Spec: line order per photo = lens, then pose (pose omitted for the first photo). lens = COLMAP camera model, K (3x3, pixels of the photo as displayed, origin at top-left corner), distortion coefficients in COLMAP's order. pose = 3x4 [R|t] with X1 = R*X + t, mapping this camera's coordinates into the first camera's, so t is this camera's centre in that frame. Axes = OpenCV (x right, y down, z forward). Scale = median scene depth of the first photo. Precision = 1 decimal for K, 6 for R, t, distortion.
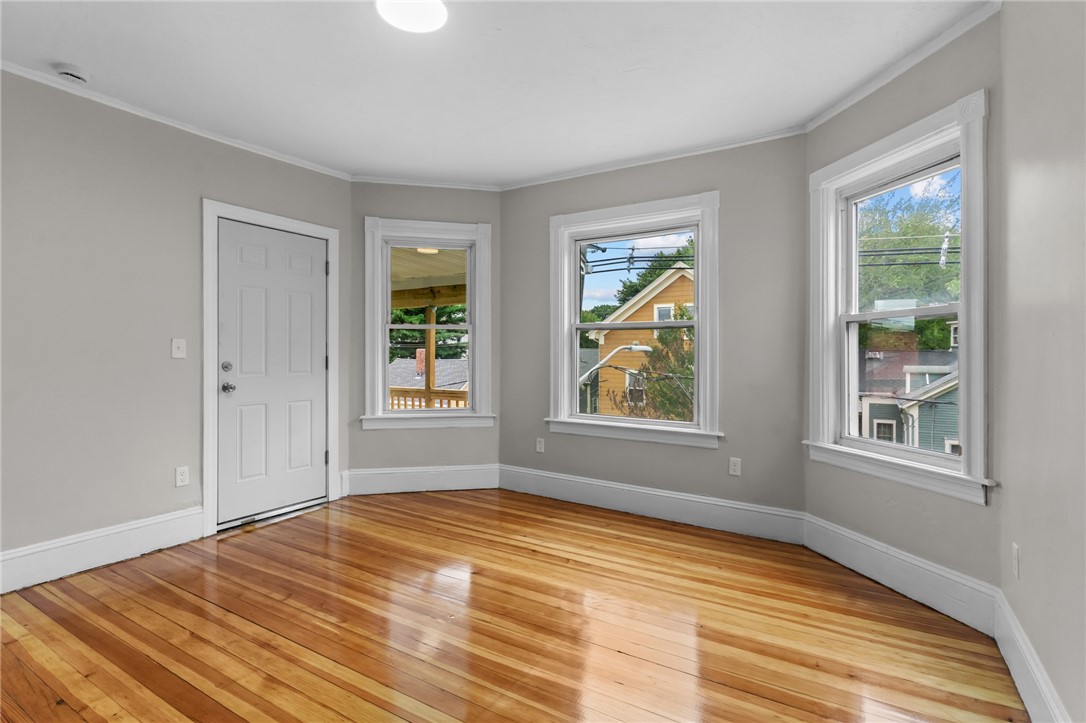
lens RADIAL K [[525.0, 0, 545.3], [0, 525.0, 354.7], [0, 0, 1]] dist [0.001120, -0.000344]
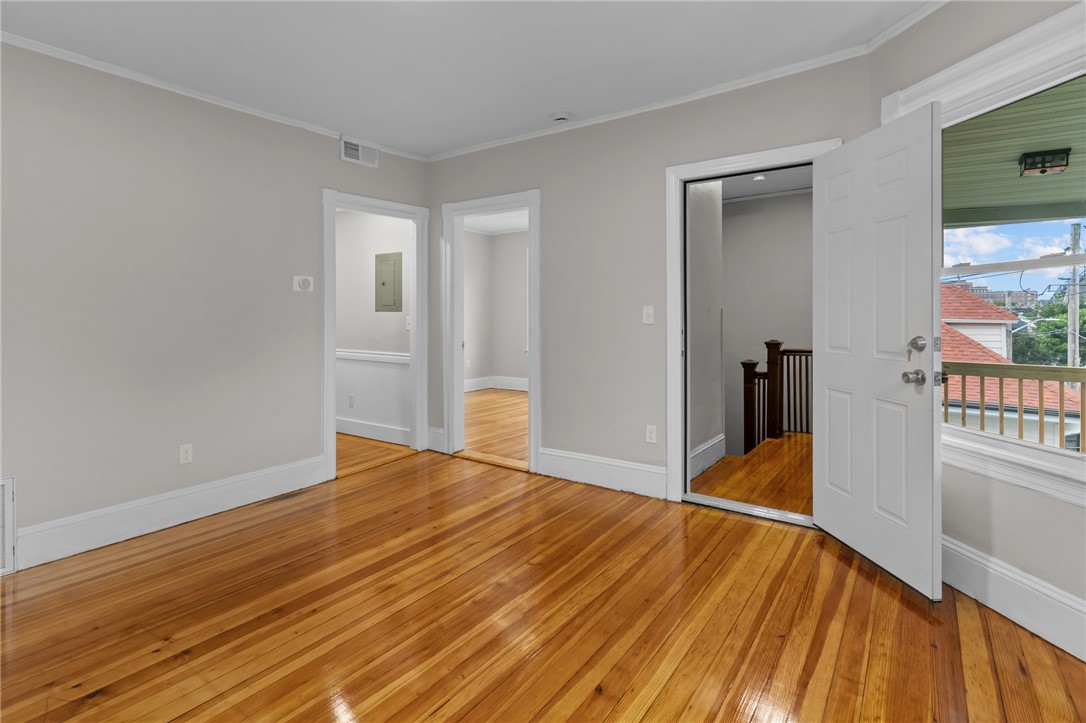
lens RADIAL K [[543.4, 0, 540.8], [0, 543.4, 333.3], [0, 0, 1]] dist [0.000536, -0.000400]
pose [[-0.064624, 0.037382, -0.997209, 0.405190], [-0.001223, 0.999294, 0.037540, -0.014864], [0.997909, 0.003645, -0.064533, 0.823406]]
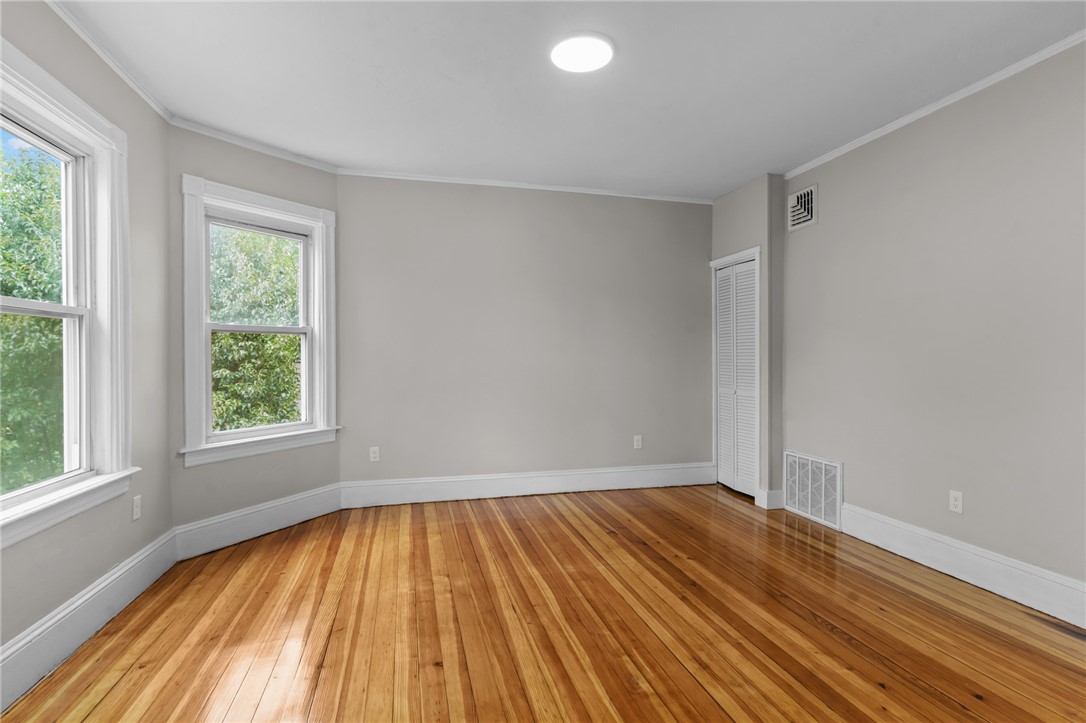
lens RADIAL K [[525.0, 0, 545.3], [0, 525.0, 354.7], [0, 0, 1]] dist [0.001120, -0.000344]
pose [[-0.721857, 0.002904, 0.692036, -0.627986], [0.007852, 0.999961, 0.003993, -0.008017], [-0.691998, 0.008316, -0.721852, 1.199225]]
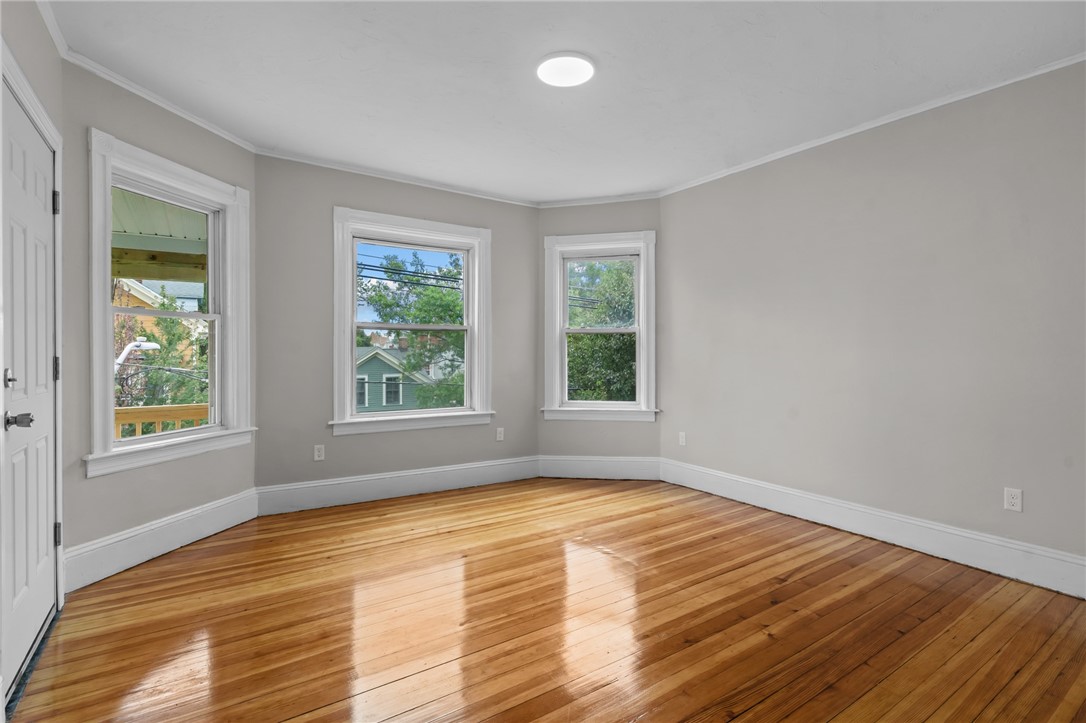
lens RADIAL K [[525.0, 0, 545.3], [0, 525.0, 354.7], [0, 0, 1]] dist [0.001120, -0.000344]
pose [[0.410017, -0.004678, 0.912066, -0.885317], [0.004154, 0.999986, 0.003261, 0.000757], [-0.912068, 0.002451, 0.410031, 0.346550]]
